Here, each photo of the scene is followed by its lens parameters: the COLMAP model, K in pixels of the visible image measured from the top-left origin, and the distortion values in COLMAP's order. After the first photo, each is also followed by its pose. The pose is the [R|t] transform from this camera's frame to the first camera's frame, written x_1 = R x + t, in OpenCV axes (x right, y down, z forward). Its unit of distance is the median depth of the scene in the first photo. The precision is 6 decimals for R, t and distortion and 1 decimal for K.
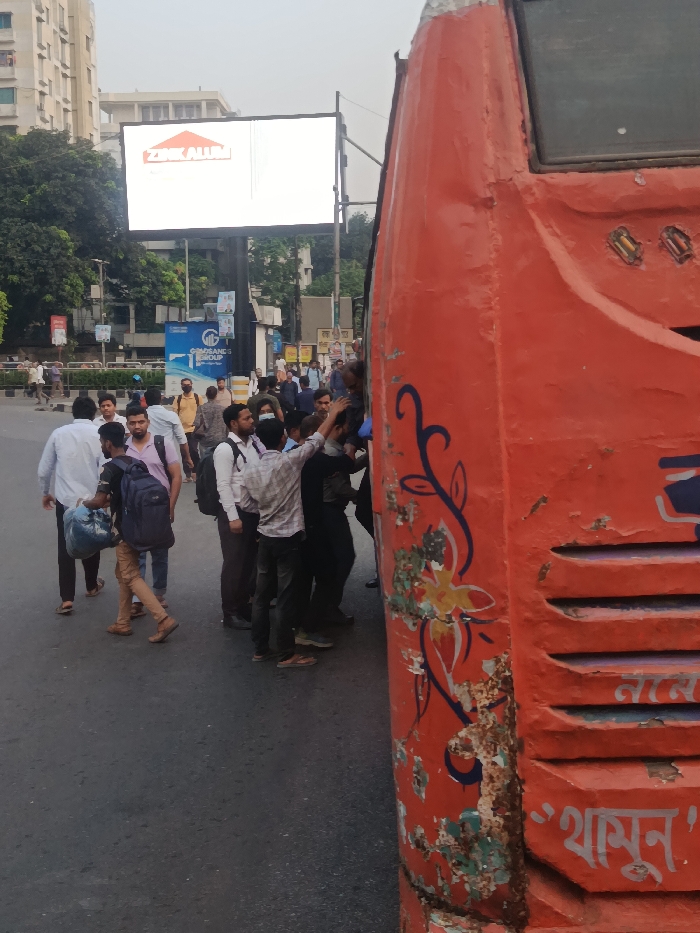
lens RADIAL K [[1297.3, 0, 356.0], [0, 1297.3, 475.7], [0, 0, 1]] dist [0.022040, 0.000000]
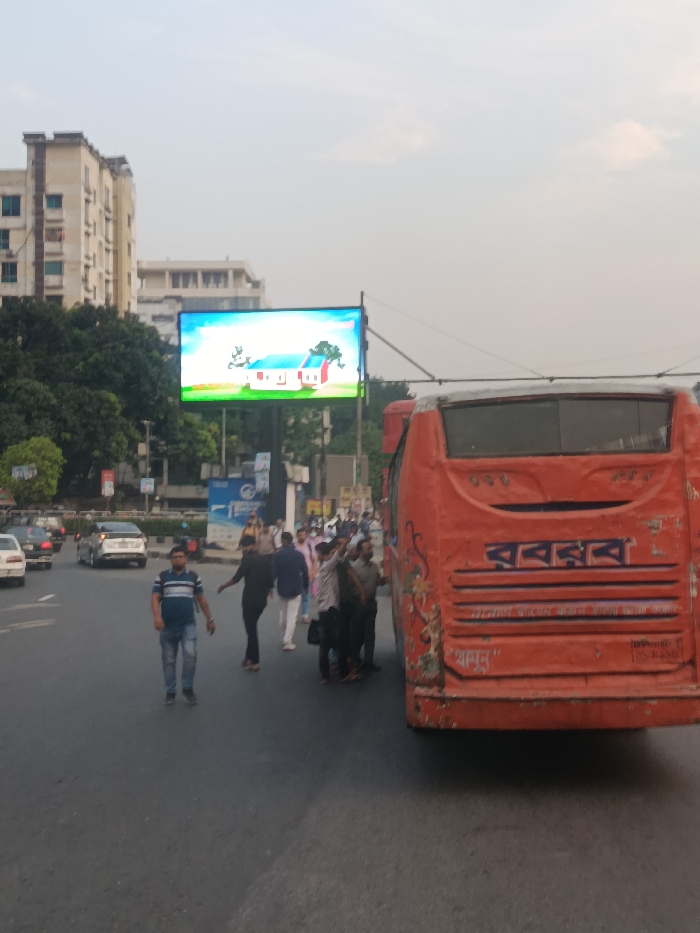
lens RADIAL K [[1297.3, 0, 350.4], [0, 1297.3, 463.1], [0, 0, 1]] dist [0.022040, 0.000000]
pose [[0.999793, 0.014409, -0.014381, -0.004433], [-0.016118, 0.991798, -0.126792, 0.013972], [0.012436, 0.126998, 0.991825, -0.155732]]
